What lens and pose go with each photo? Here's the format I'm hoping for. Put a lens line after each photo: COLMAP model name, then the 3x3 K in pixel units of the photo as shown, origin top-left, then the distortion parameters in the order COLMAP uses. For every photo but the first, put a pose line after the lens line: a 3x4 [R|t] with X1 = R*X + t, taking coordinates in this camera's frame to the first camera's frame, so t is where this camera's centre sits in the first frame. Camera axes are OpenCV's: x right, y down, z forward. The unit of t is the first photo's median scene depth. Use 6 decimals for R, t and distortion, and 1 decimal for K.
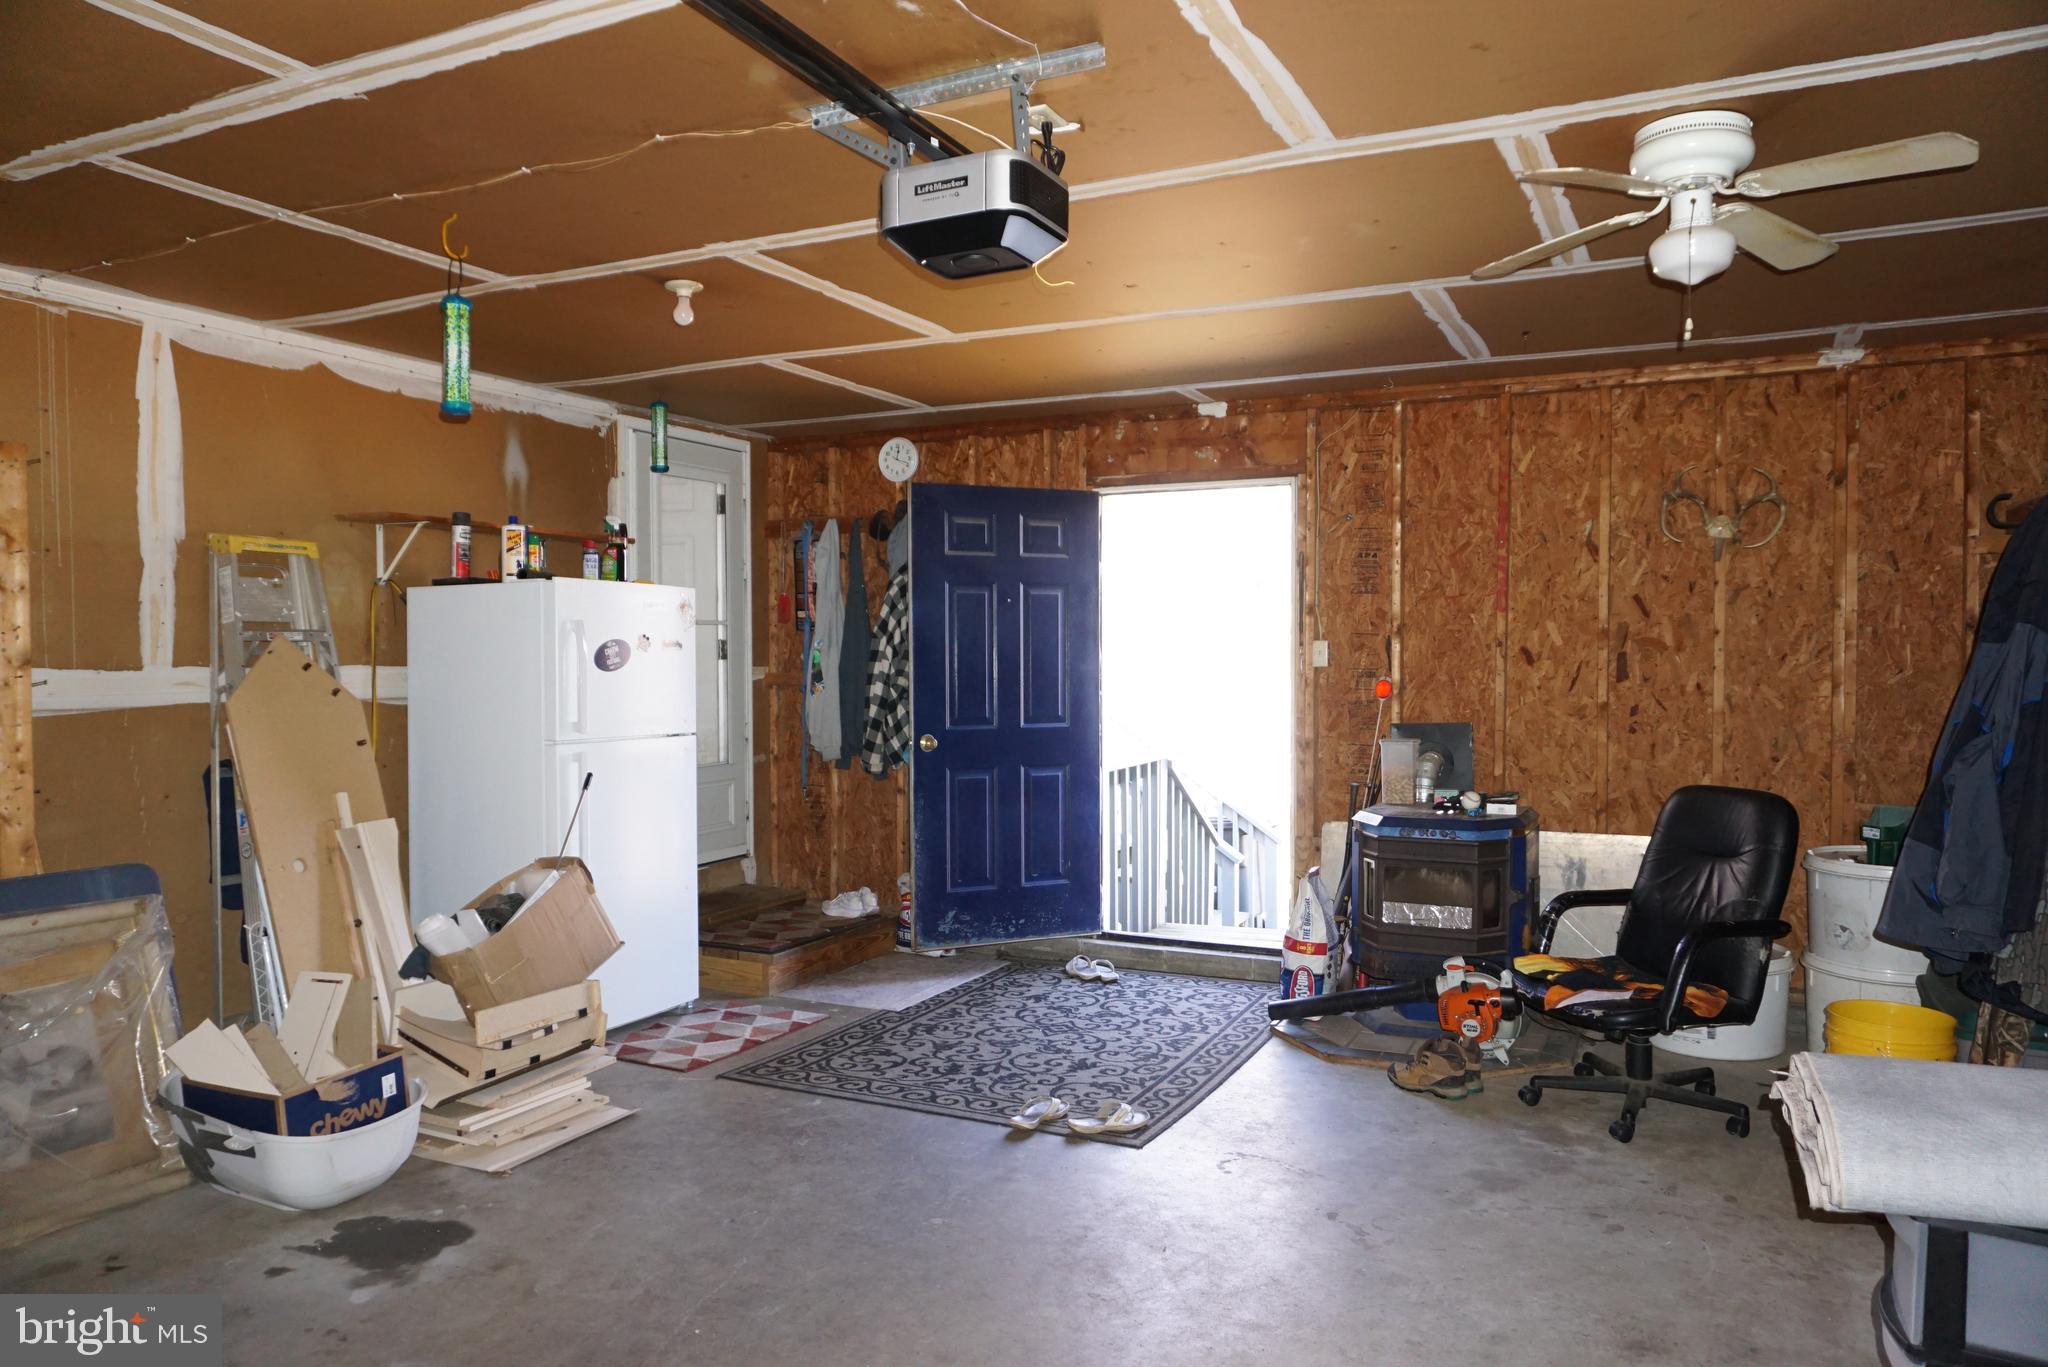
lens RADIAL K [[1369.8, 0, 1027.4], [0, 1369.8, 684.6], [0, 0, 1]] dist [-0.050508, 0.053957]
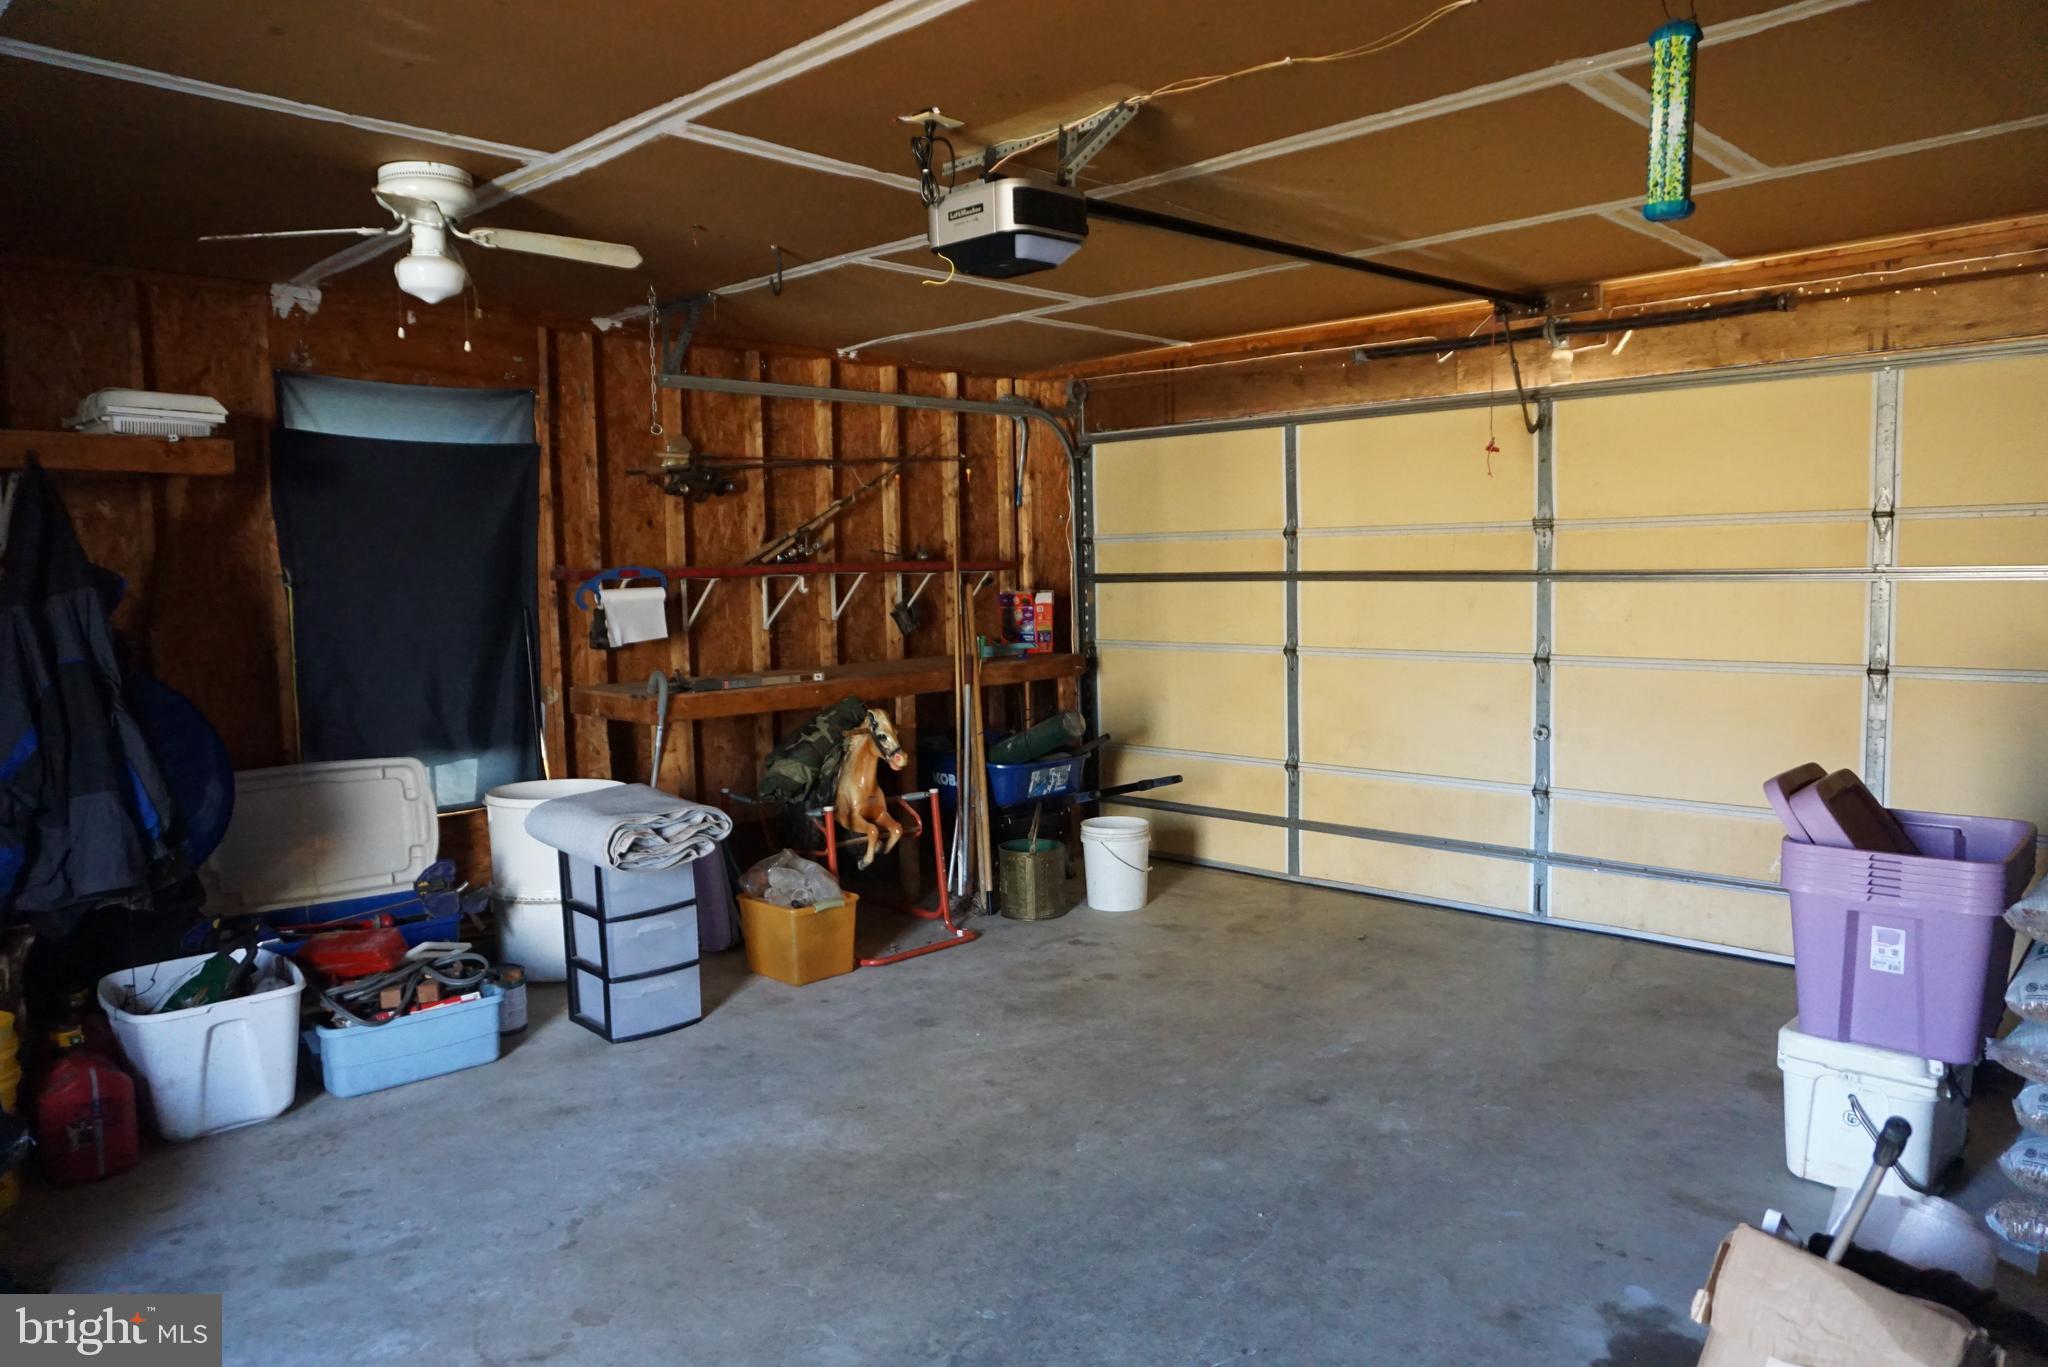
lens RADIAL K [[1369.8, 0, 1027.4], [0, 1369.8, 684.6], [0, 0, 1]] dist [-0.050508, 0.053957]
pose [[-0.955740, -0.008015, 0.294104, -0.382604], [0.027537, 0.992804, 0.116543, -0.081855], [-0.292922, 0.119484, -0.948641, 2.038535]]
